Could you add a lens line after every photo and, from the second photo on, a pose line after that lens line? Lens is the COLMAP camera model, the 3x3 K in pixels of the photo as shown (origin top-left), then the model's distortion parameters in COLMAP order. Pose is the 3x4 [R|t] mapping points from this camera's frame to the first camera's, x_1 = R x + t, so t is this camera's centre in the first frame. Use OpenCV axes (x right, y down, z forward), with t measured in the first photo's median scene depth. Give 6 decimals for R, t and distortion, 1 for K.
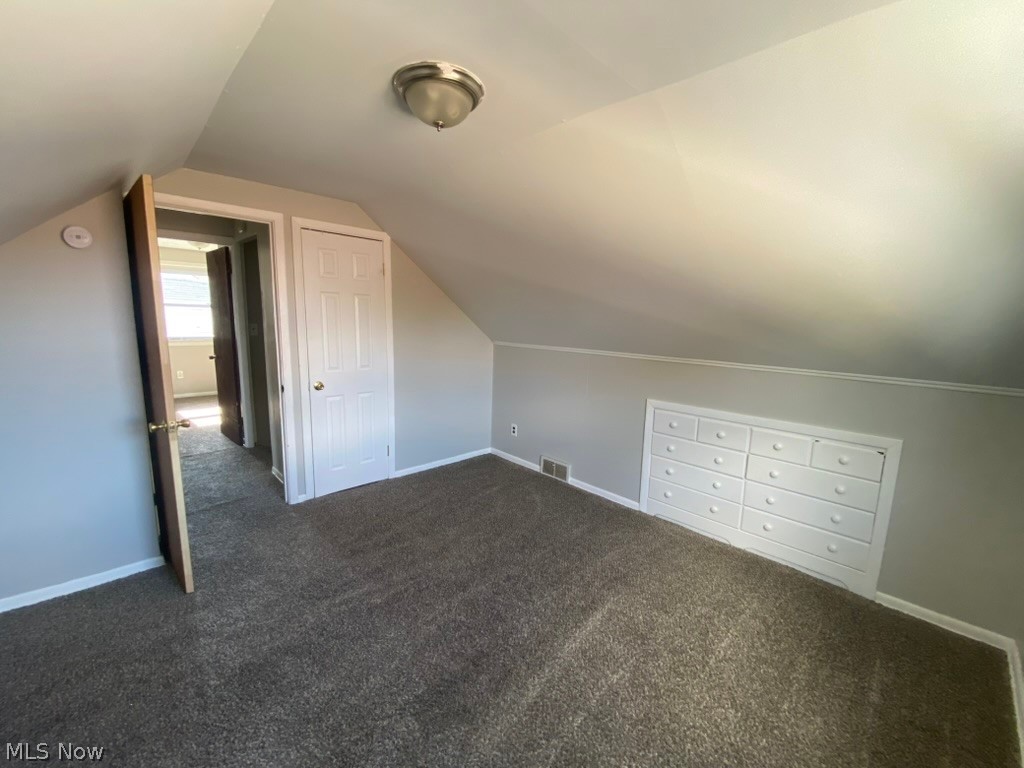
lens RADIAL K [[414.0, 0, 512.0], [0, 414.0, 384.0], [0, 0, 1]] dist [0.023306, -0.019903]
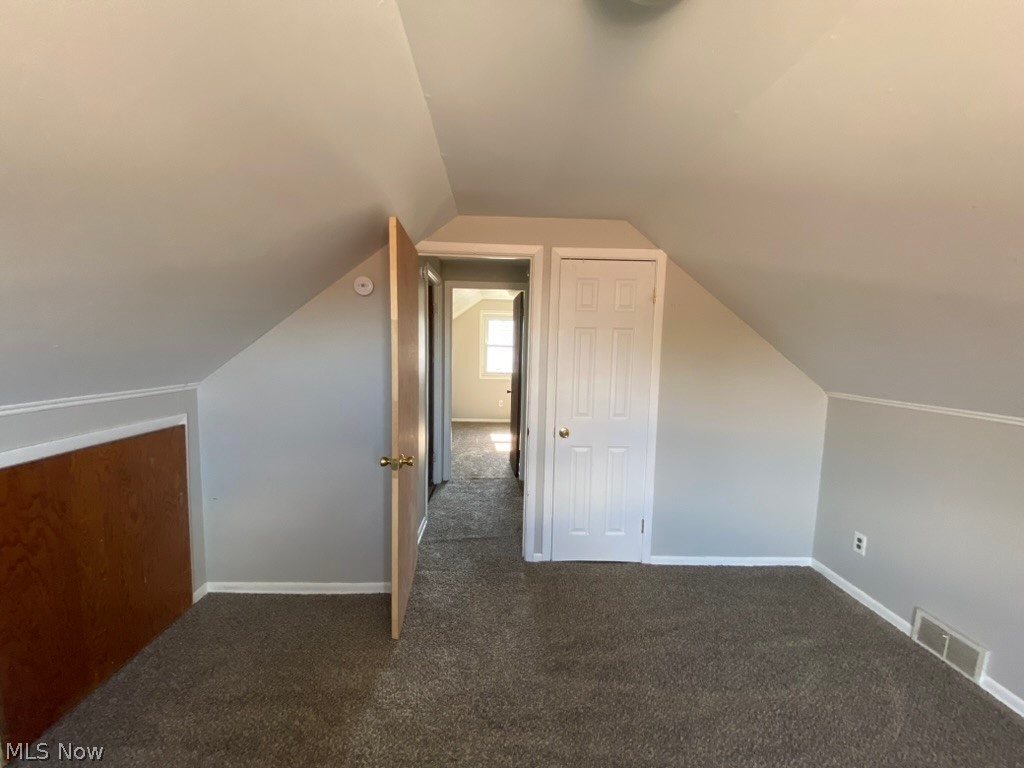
lens RADIAL K [[414.0, 0, 512.0], [0, 414.0, 384.0], [0, 0, 1]] dist [0.023306, -0.019903]
pose [[0.744957, 0.048417, -0.665353, 0.023370], [-0.107609, 0.993023, -0.048223, -0.039346], [0.658376, 0.107522, 0.744969, 0.239353]]
